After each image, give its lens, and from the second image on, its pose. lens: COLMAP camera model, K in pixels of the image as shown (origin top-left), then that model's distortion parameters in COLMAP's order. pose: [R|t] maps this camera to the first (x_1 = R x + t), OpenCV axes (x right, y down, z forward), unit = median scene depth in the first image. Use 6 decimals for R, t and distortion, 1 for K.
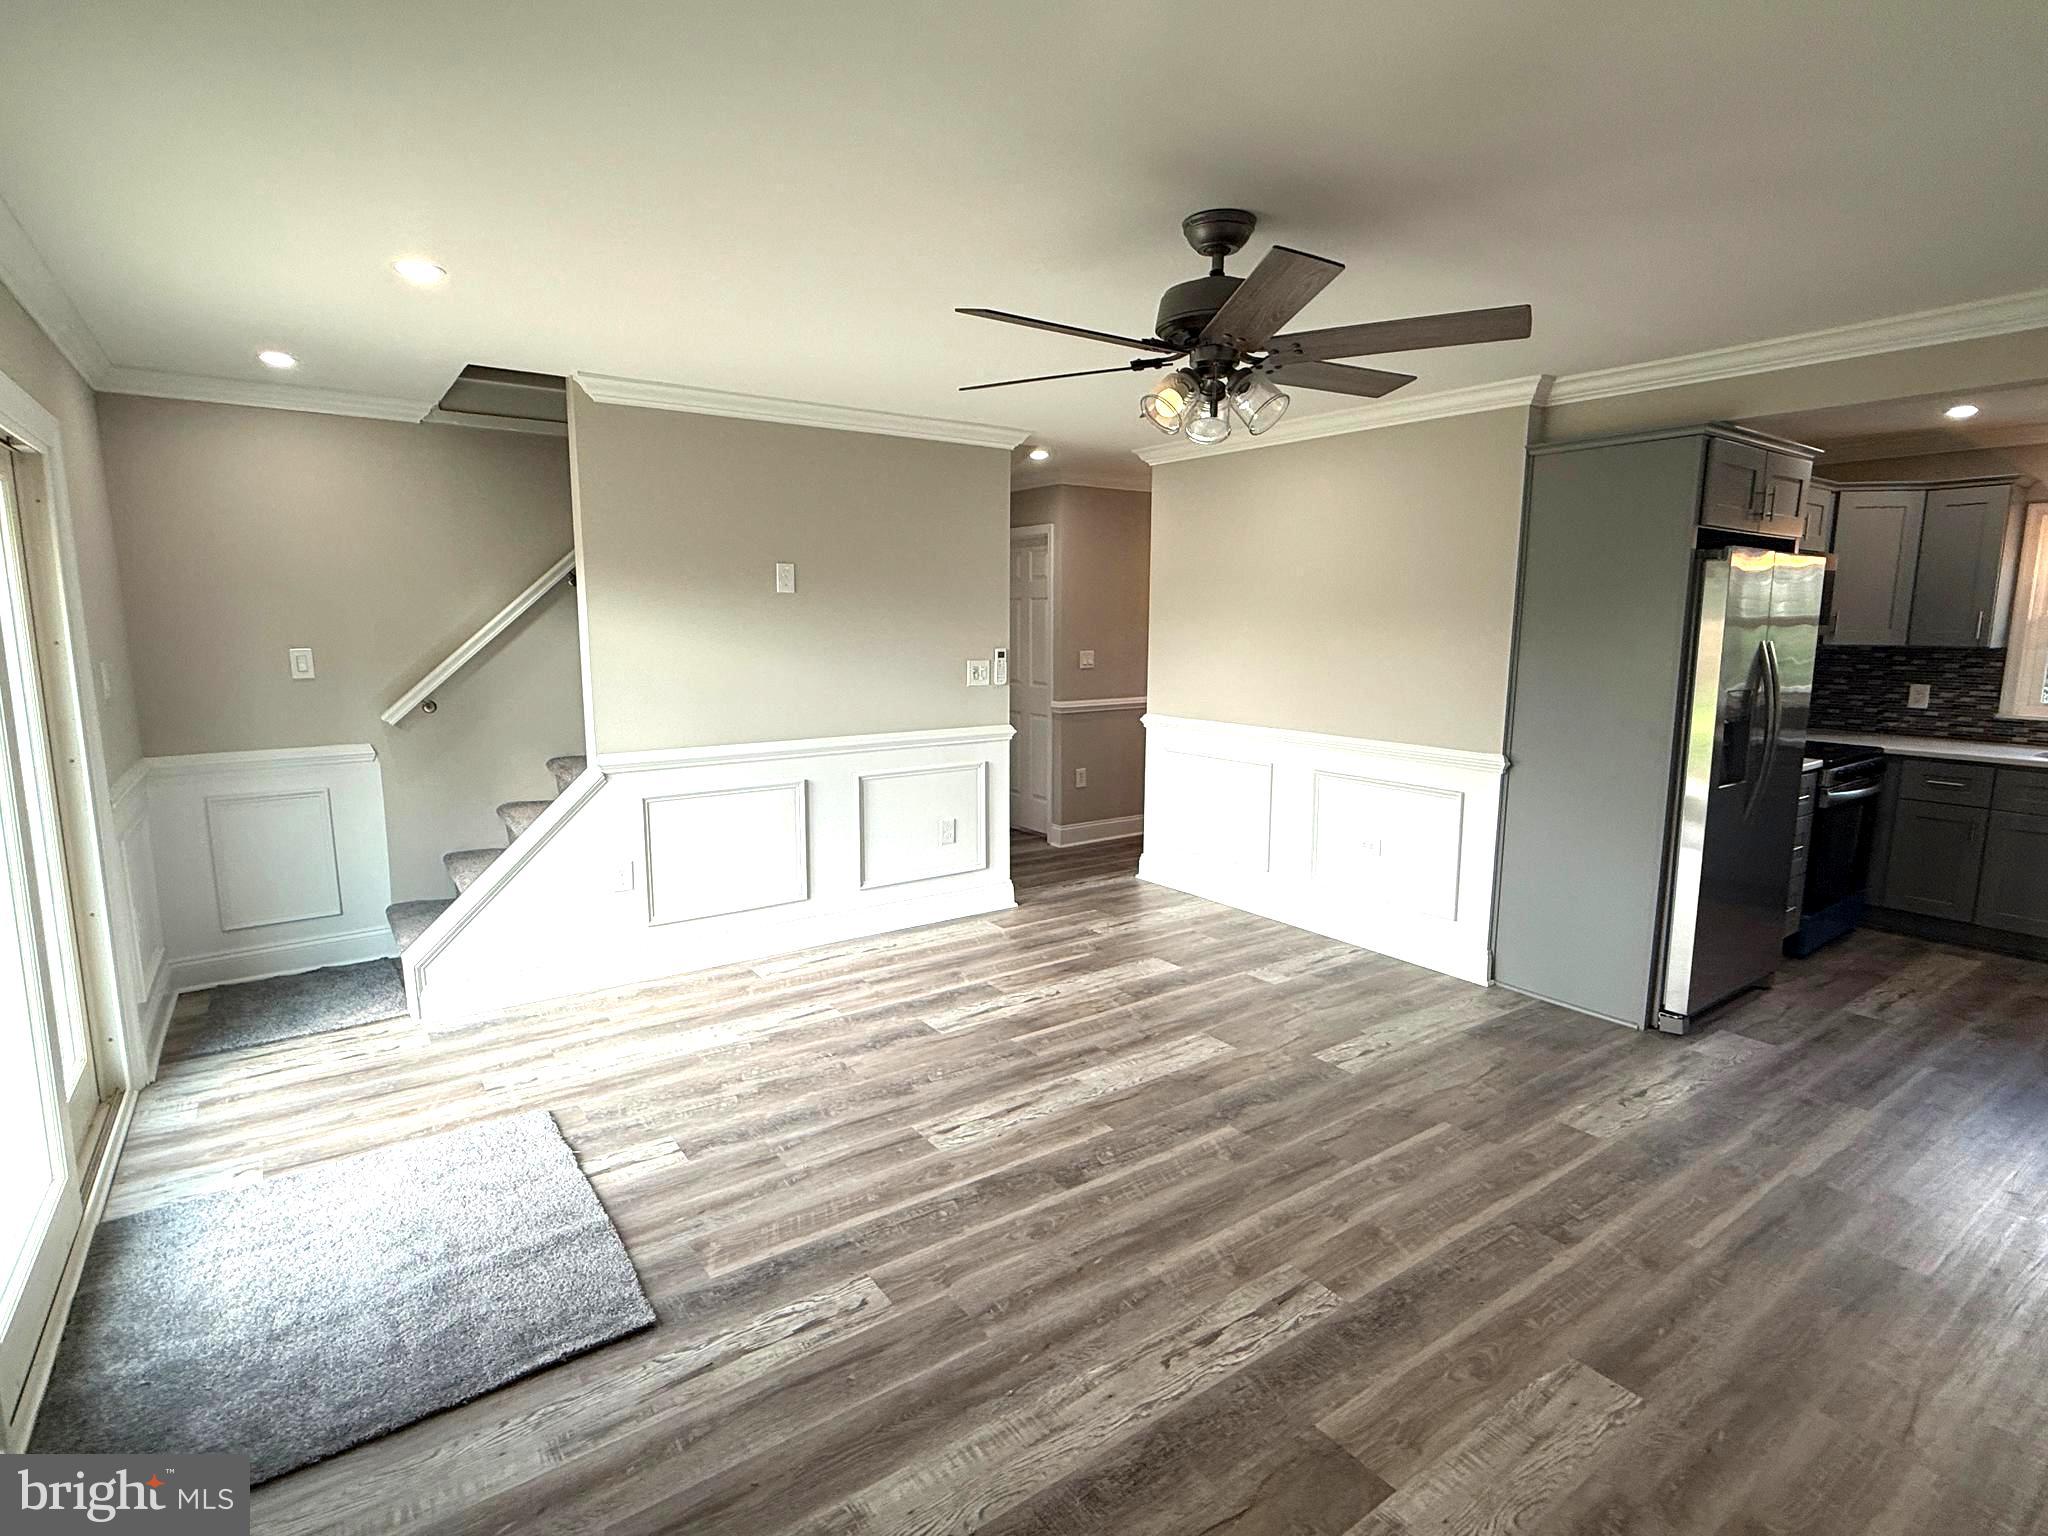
lens RADIAL K [[1020.1, 0, 1024.0], [0, 1020.1, 768.0], [0, 0, 1]] dist [0.001023, 0.000499]
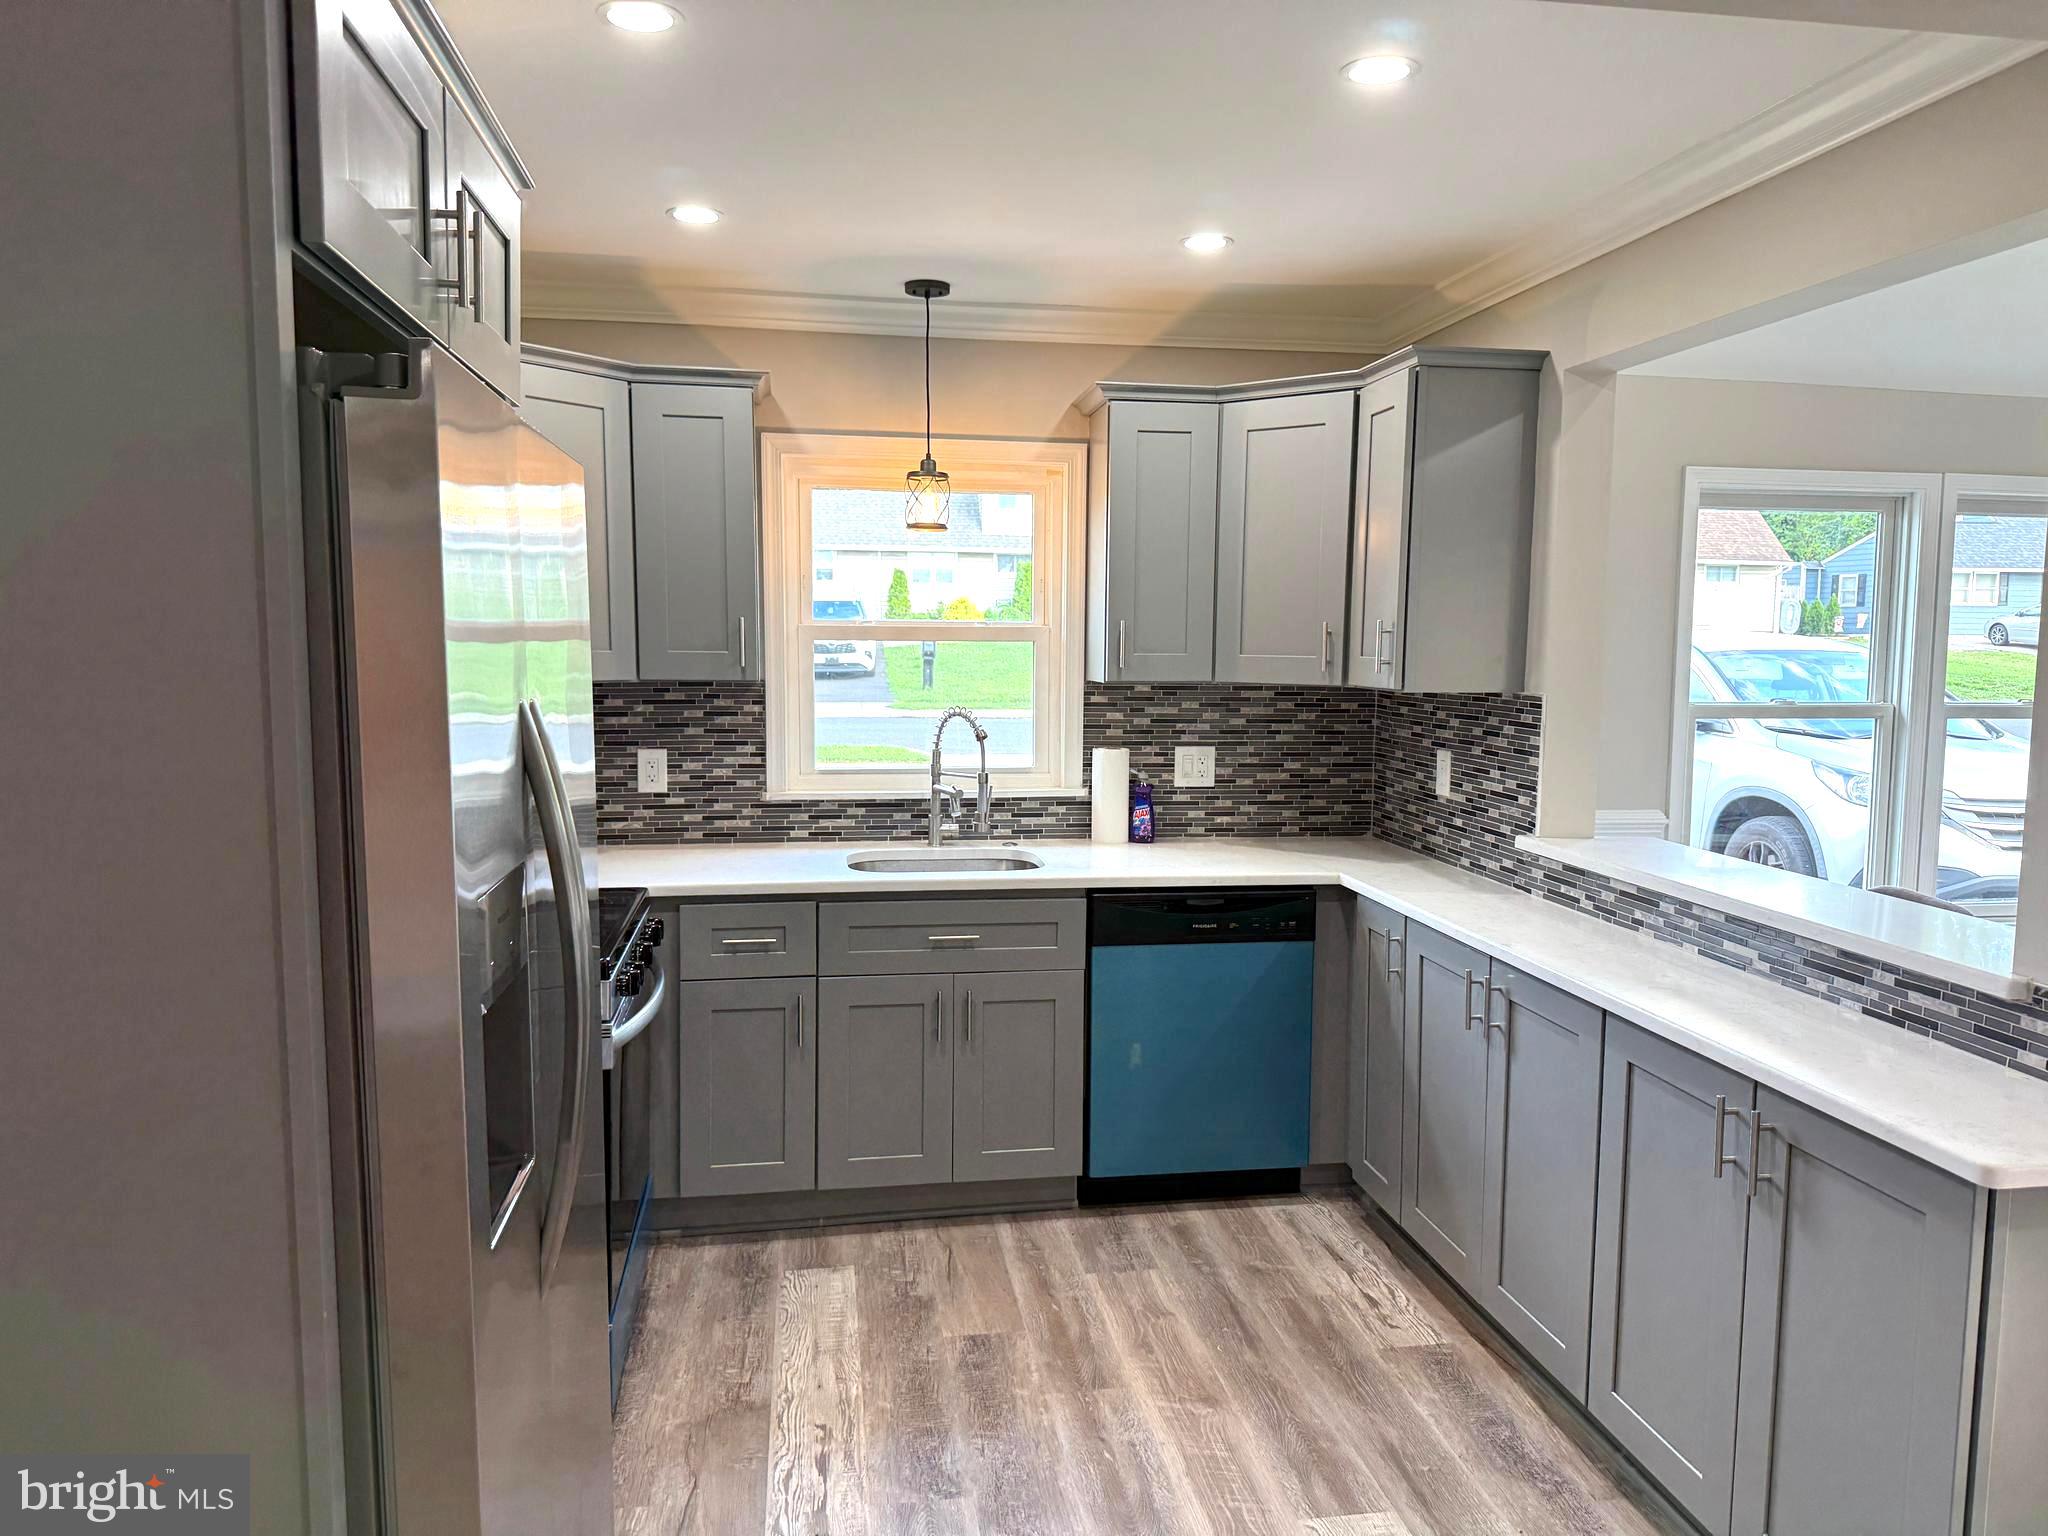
lens RADIAL K [[1435.9, 0, 1034.5], [0, 1435.9, 770.7], [0, 0, 1]] dist [0.130615, -0.201667]
pose [[0.444727, -0.083915, 0.891726, 0.297640], [0.126981, 0.991452, 0.029971, -0.071339], [-0.886619, 0.099903, 0.451581, 0.500140]]
